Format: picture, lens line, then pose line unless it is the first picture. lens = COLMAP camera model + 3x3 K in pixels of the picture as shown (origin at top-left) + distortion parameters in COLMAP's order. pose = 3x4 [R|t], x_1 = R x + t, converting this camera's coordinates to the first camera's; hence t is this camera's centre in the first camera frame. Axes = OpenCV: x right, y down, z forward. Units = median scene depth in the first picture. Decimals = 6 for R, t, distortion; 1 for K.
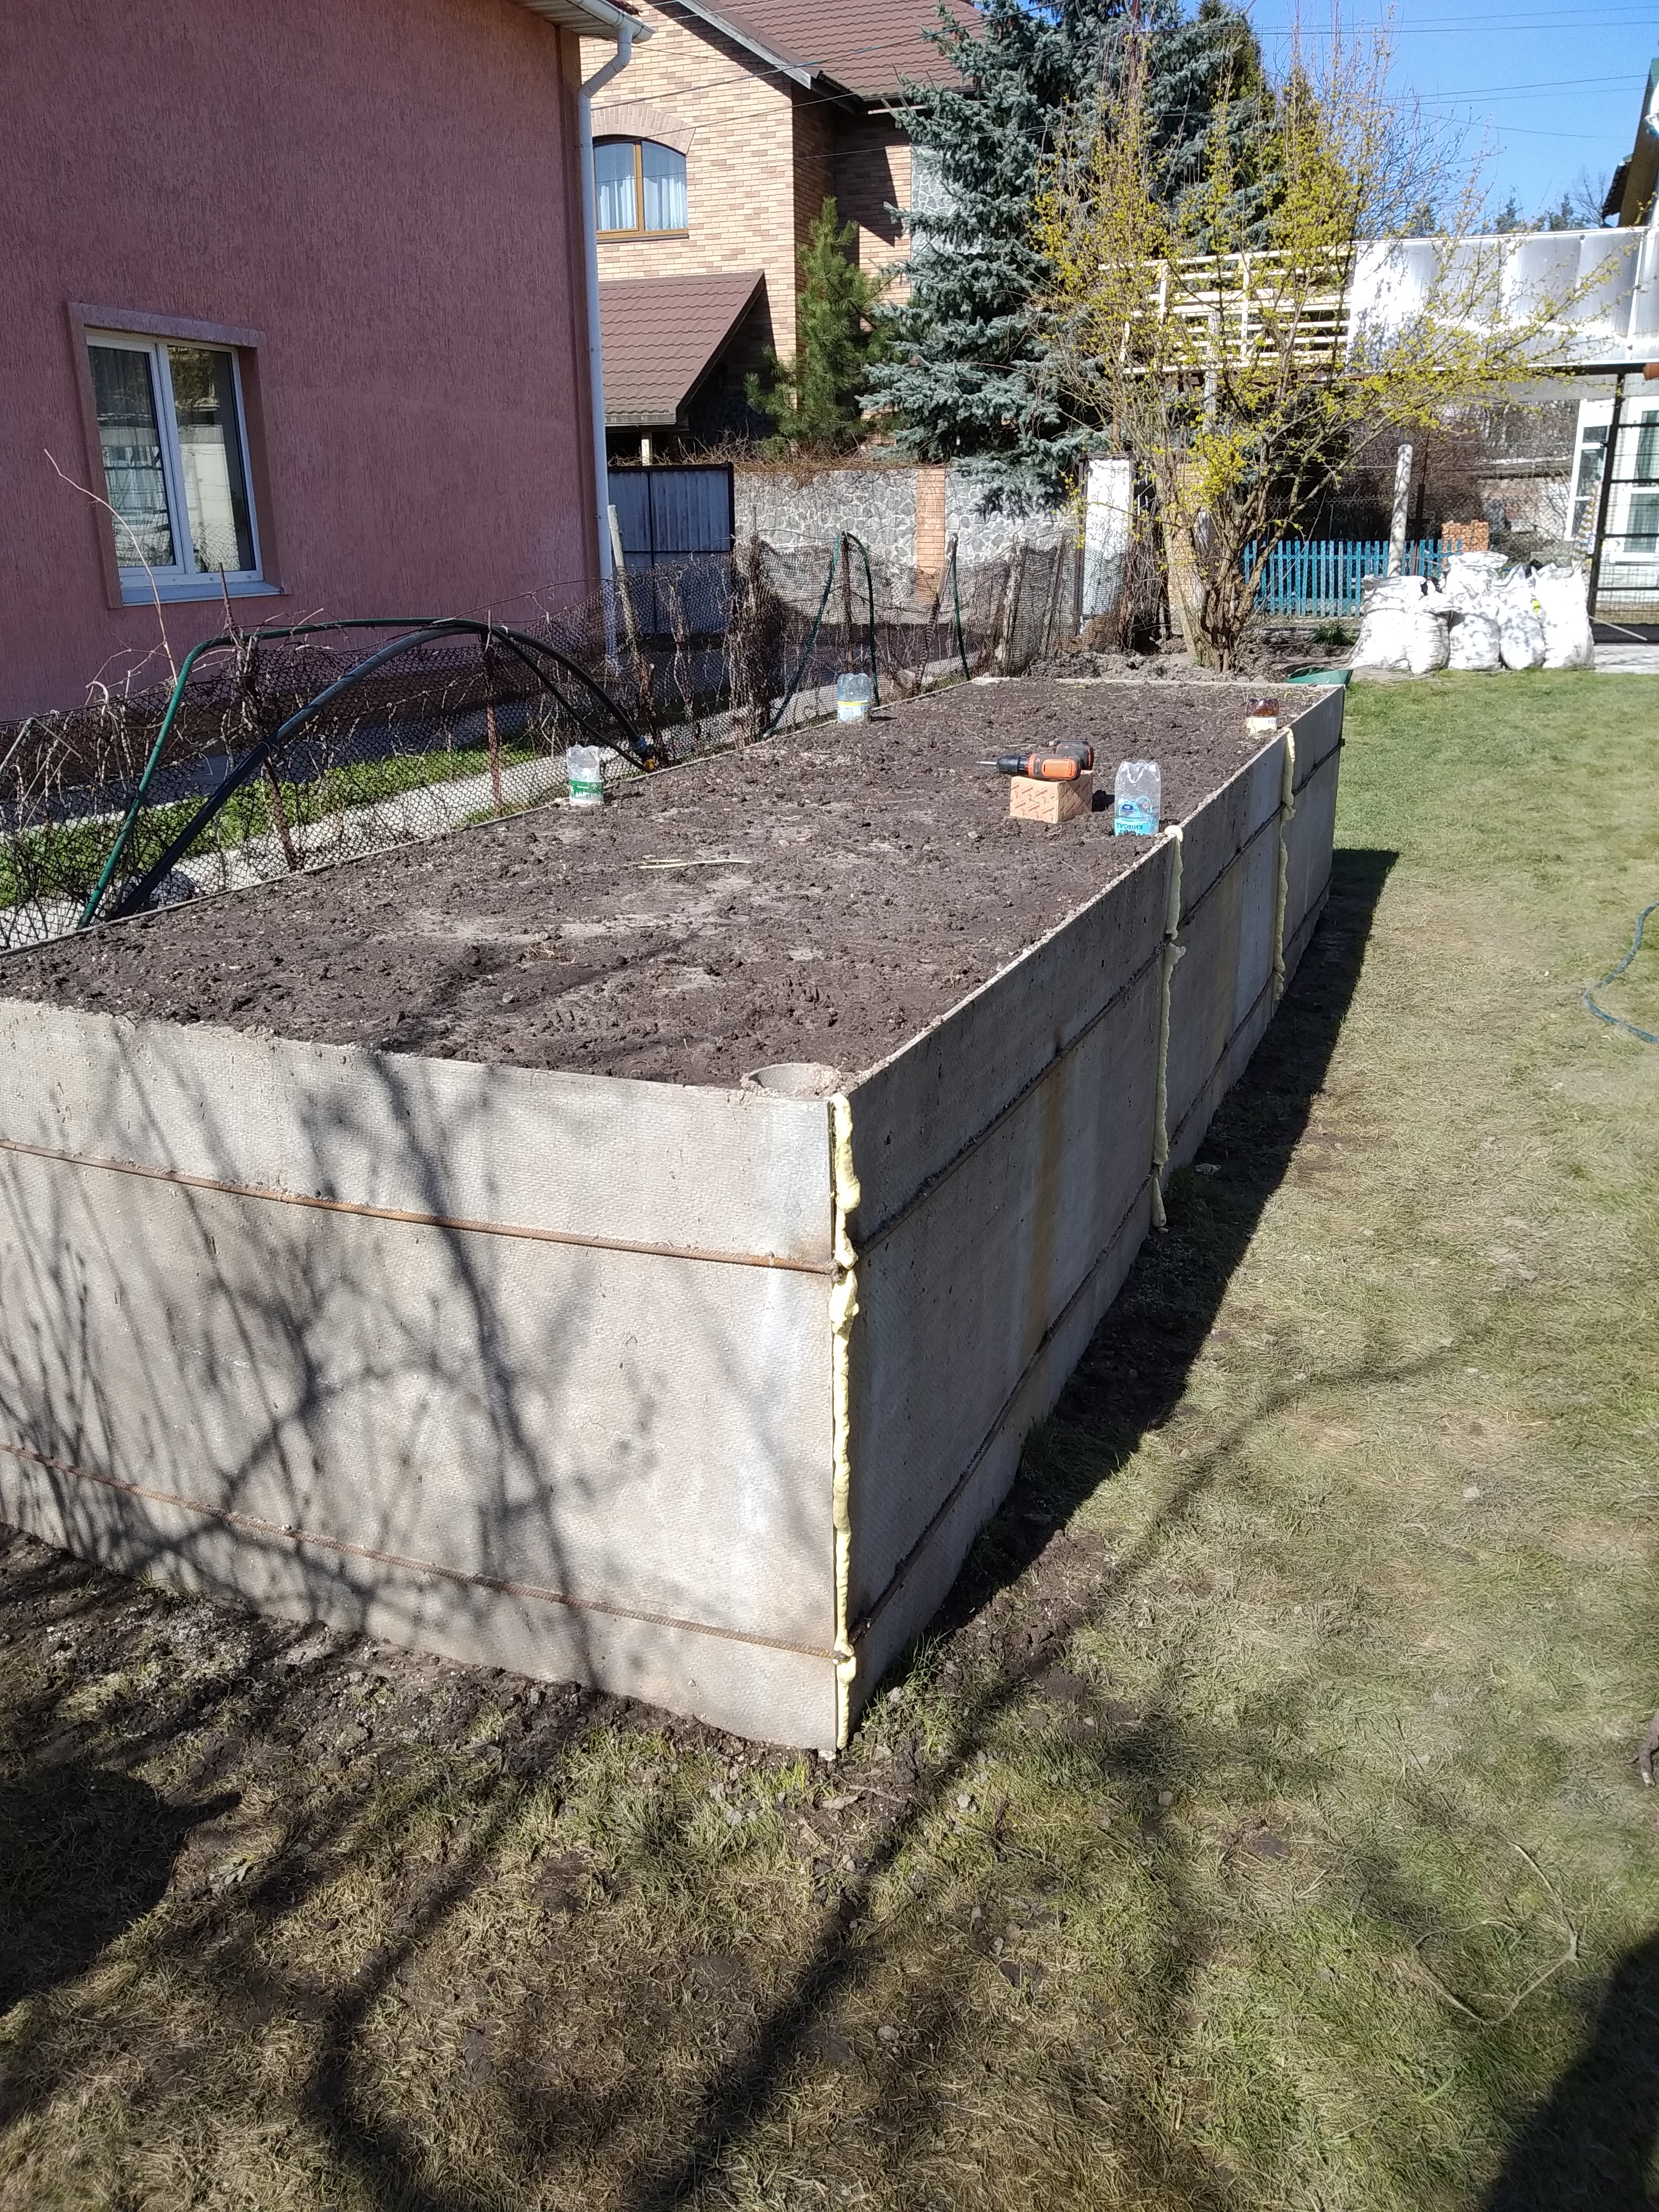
lens RADIAL K [[1706.5, 0, 829.5], [0, 1706.5, 1106.0], [0, 0, 1]] dist [-0.010498, 0.002326]
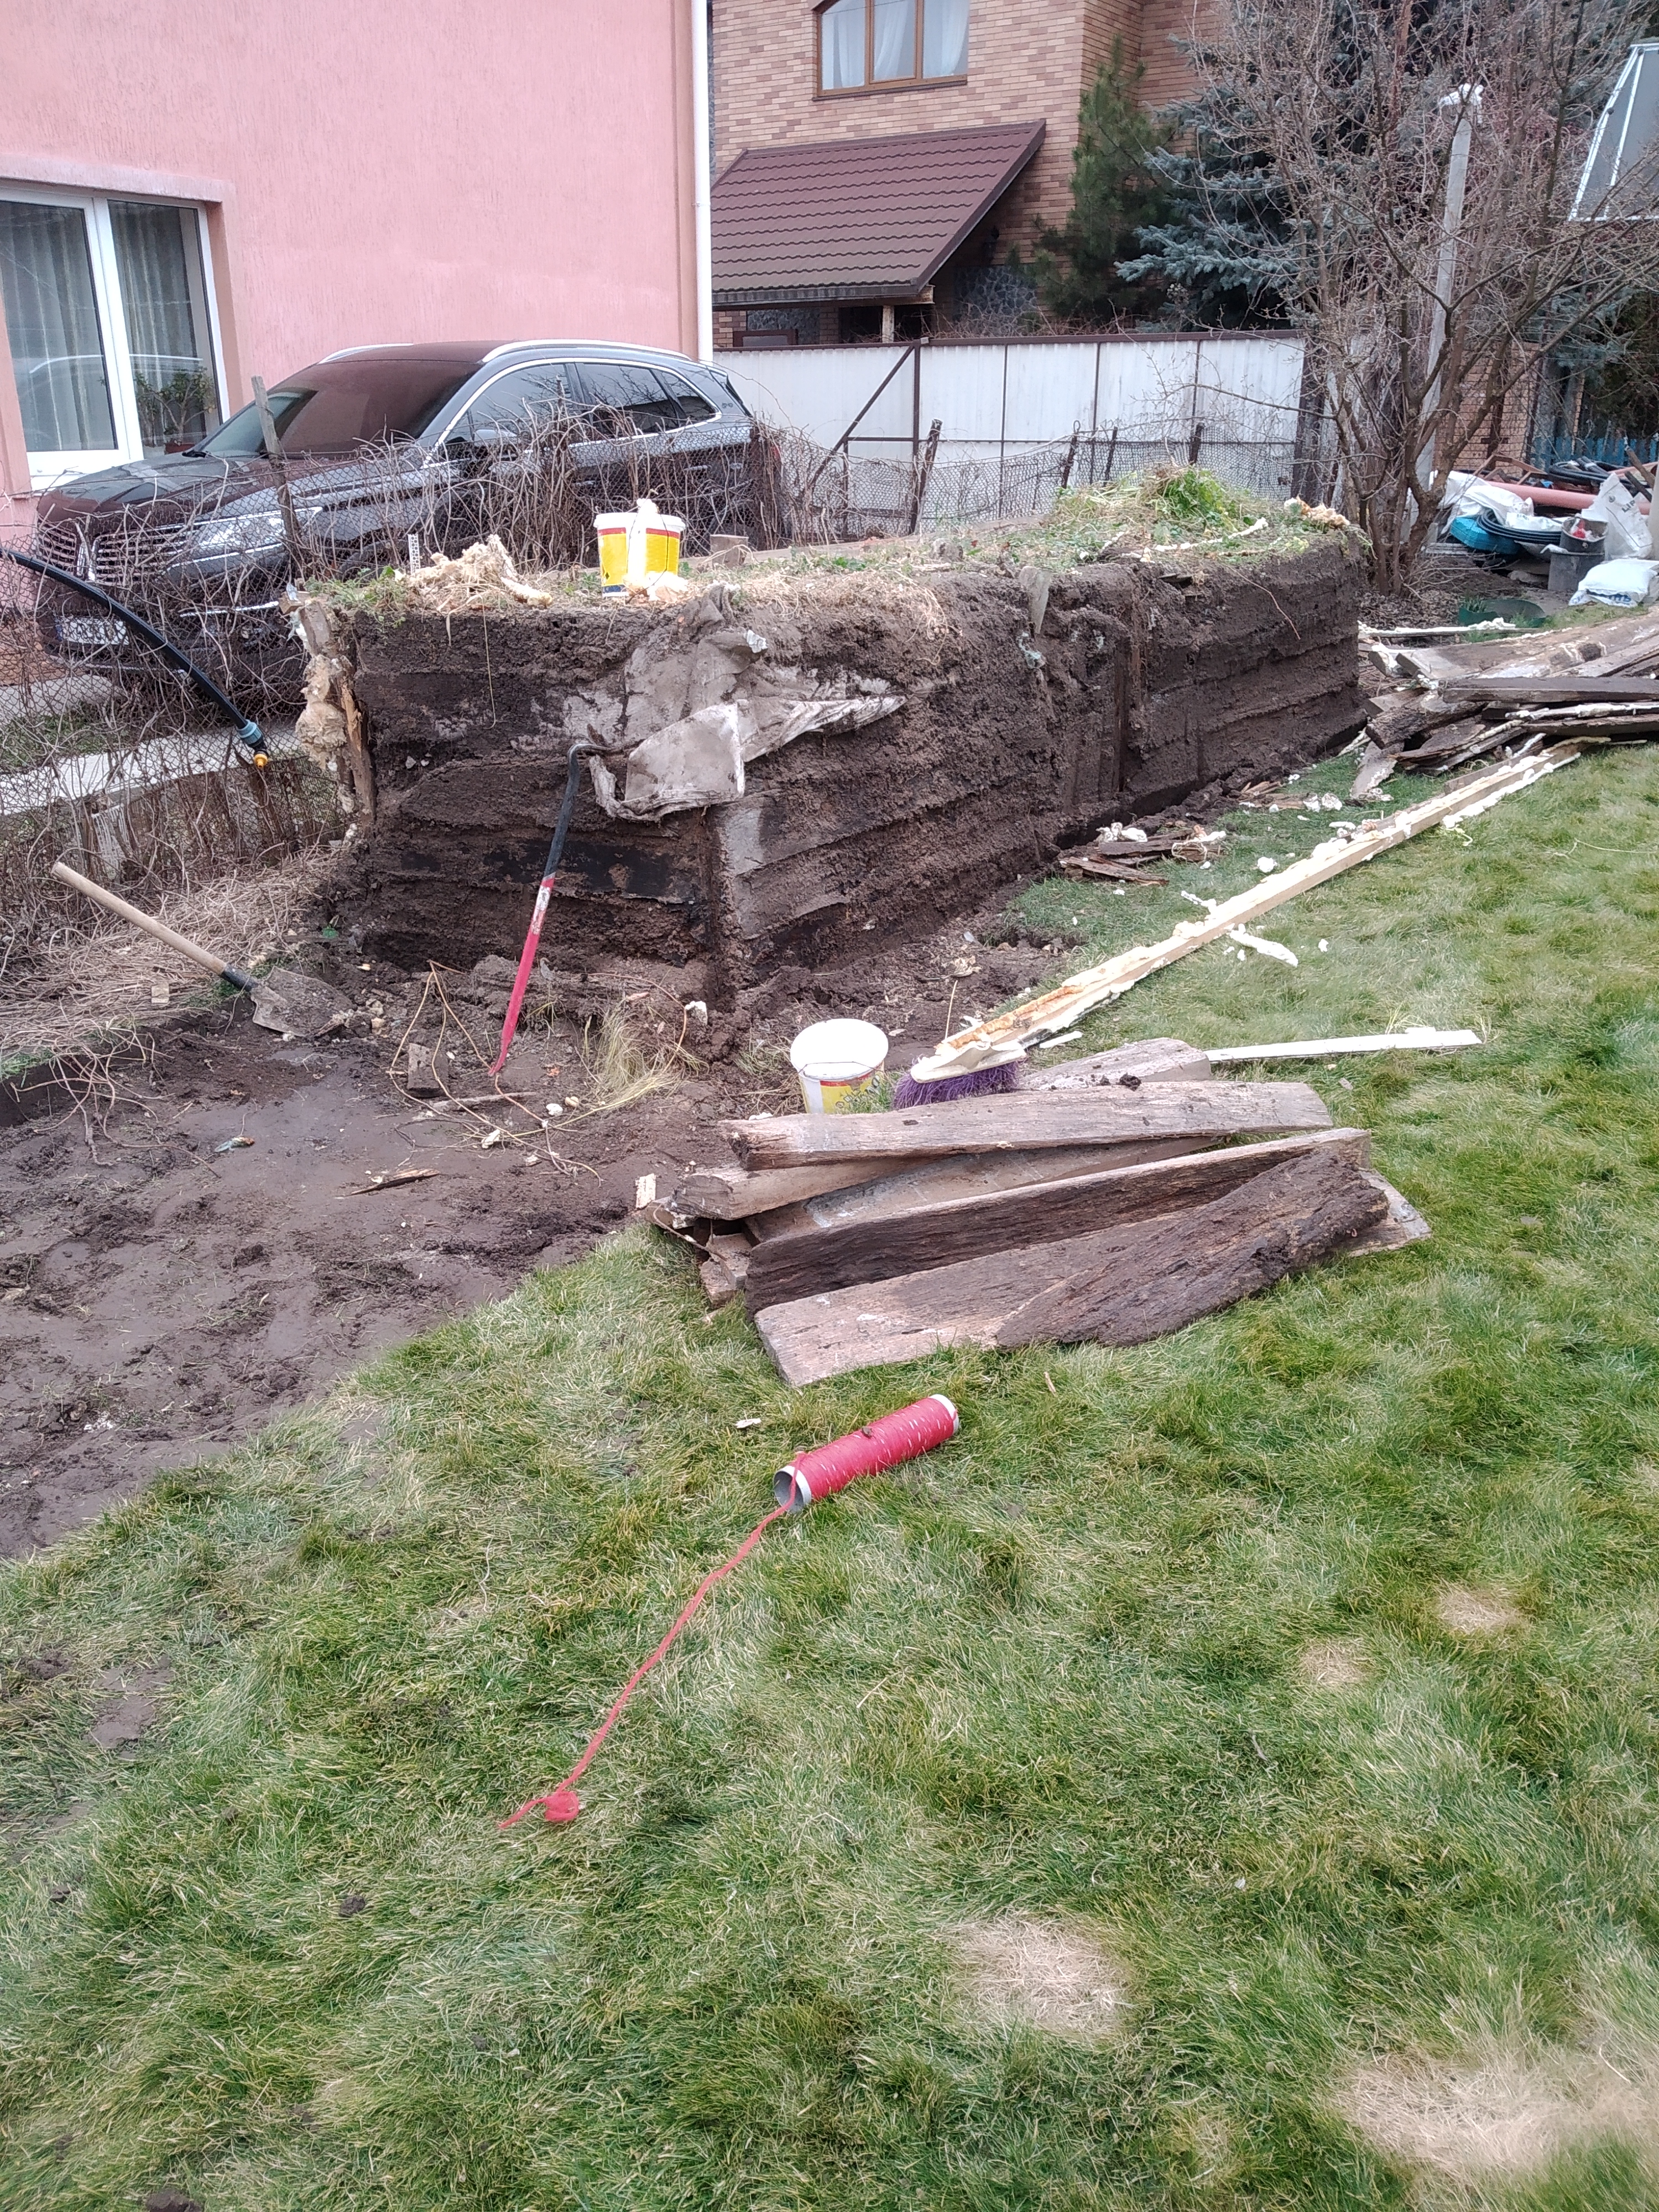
lens RADIAL K [[1706.5, 0, 829.5], [0, 1706.5, 1106.0], [0, 0, 1]] dist [-0.010498, 0.002326]
pose [[0.968449, 0.104053, -0.226450, 0.109304], [-0.090660, 0.993503, 0.068793, -0.030375], [0.232137, -0.046093, 0.971590, 0.088079]]
